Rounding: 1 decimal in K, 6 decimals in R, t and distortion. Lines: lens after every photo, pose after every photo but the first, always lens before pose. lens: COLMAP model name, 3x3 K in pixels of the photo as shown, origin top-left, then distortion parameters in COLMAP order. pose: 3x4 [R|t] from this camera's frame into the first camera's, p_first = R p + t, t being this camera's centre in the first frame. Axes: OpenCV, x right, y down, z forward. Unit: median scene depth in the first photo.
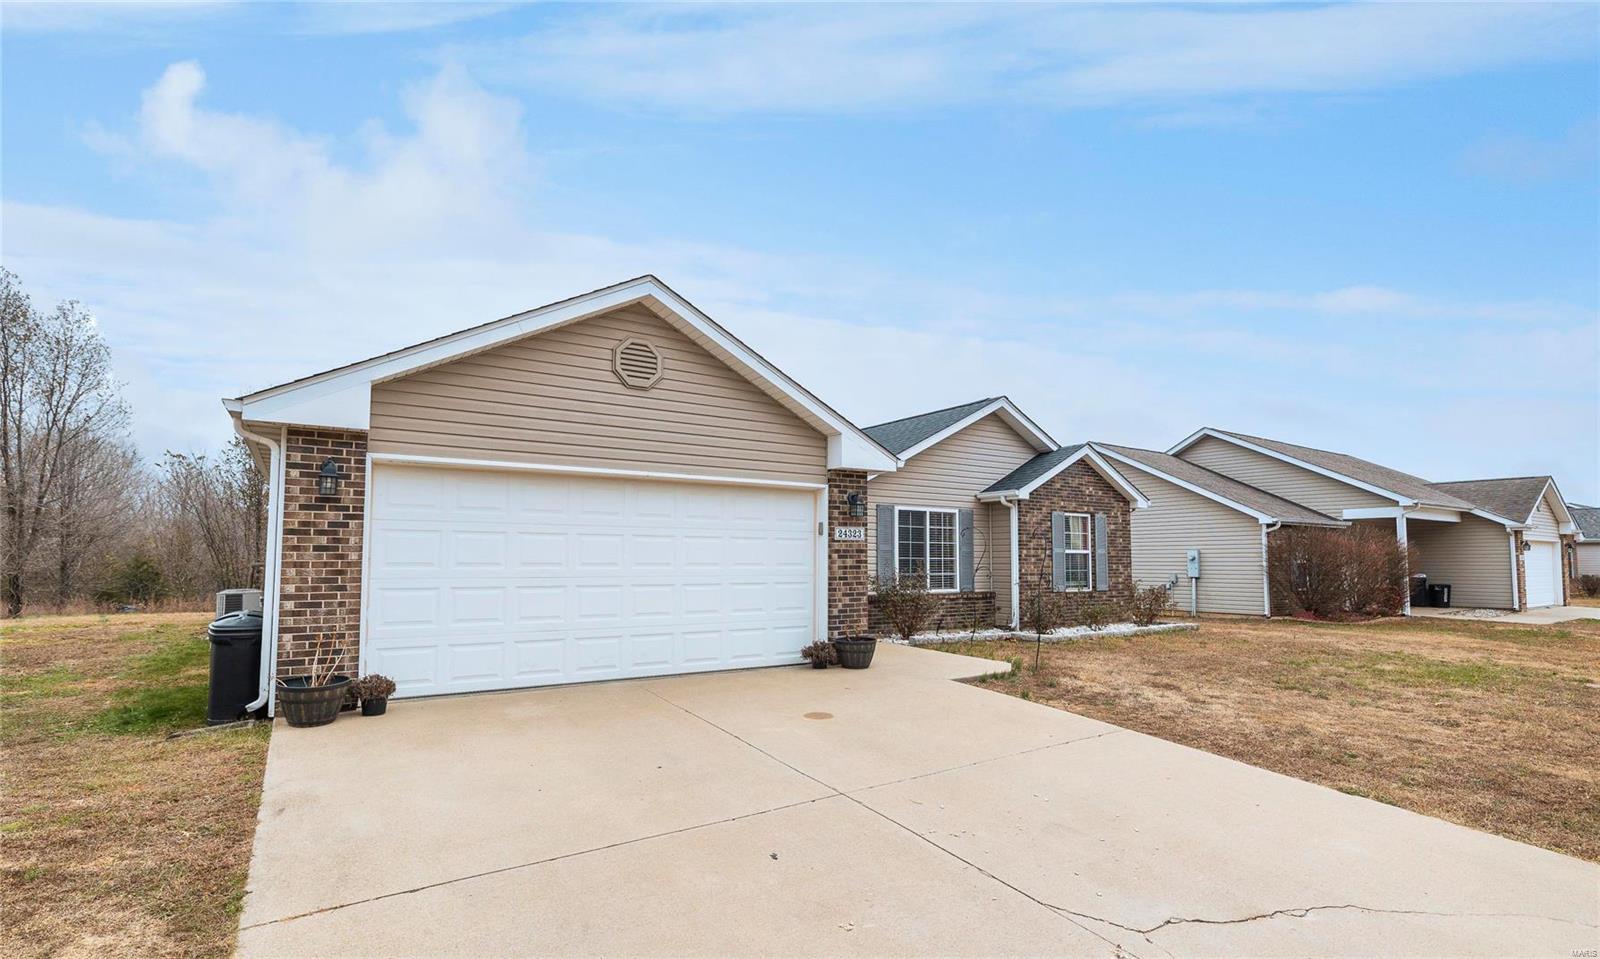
lens RADIAL K [[743.7, 0, 800.0], [0, 743.7, 479.5], [0, 0, 1]] dist [-0.003452, -0.000192]
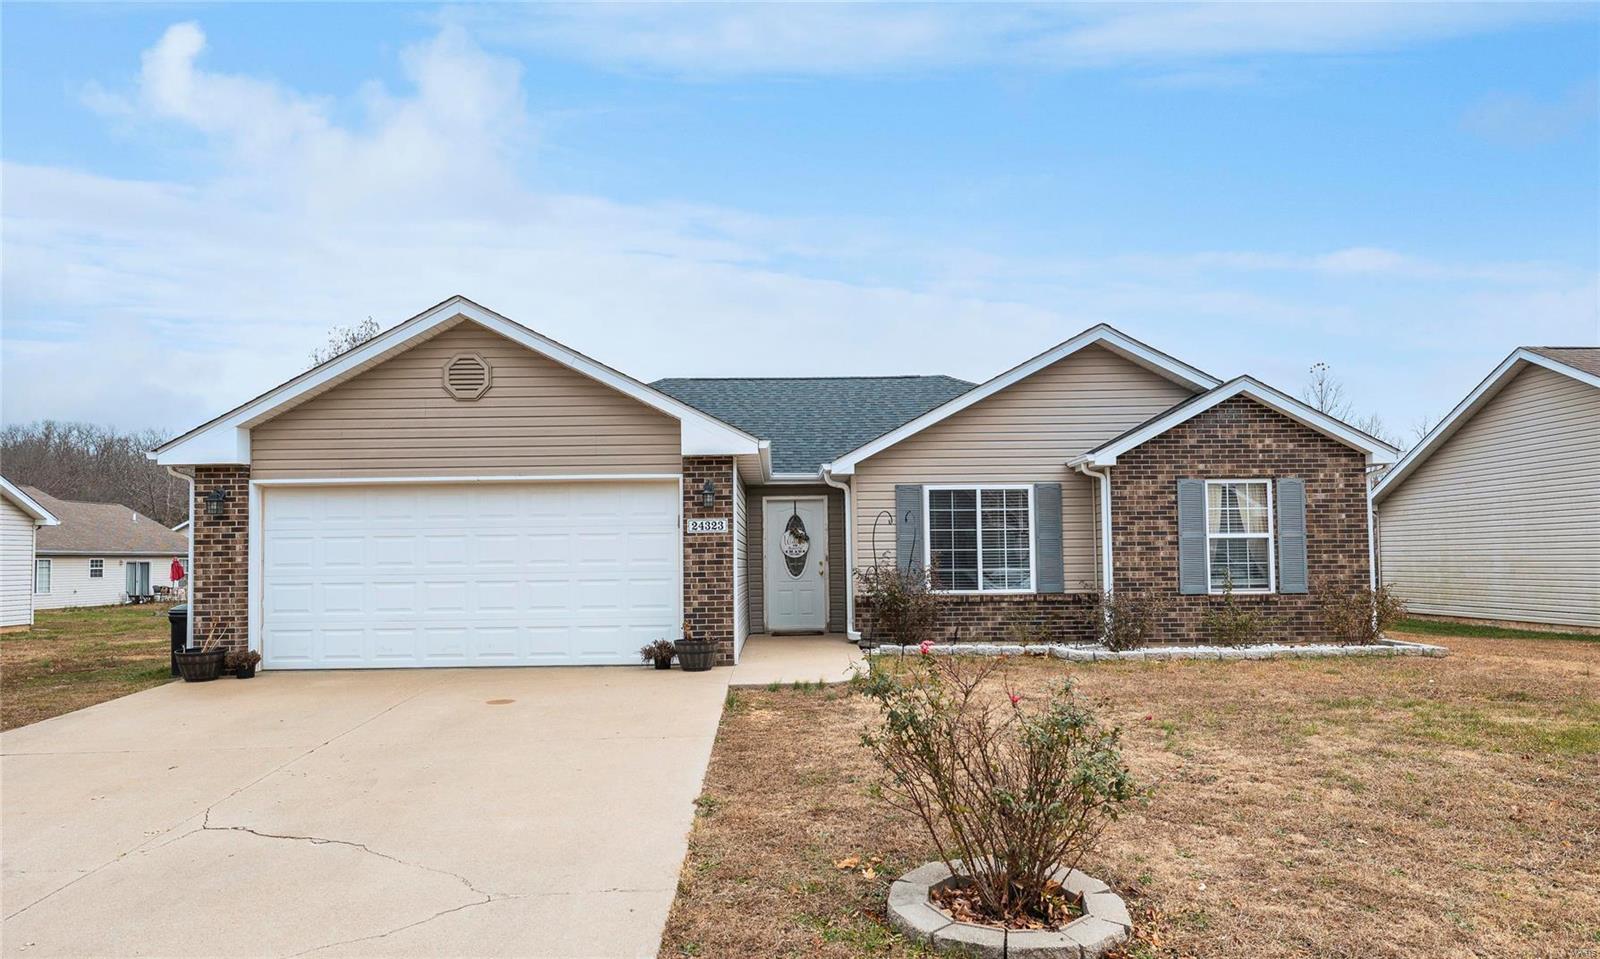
lens RADIAL K [[1026.0, 0, 800.0], [0, 1026.0, 479.5], [0, 0, 1]] dist [0.004130, 0.000451]
pose [[0.844122, -0.057590, -0.533049, 0.833643], [0.073603, 0.997249, 0.008814, 0.012849], [0.531075, -0.046674, 0.846038, -0.007506]]
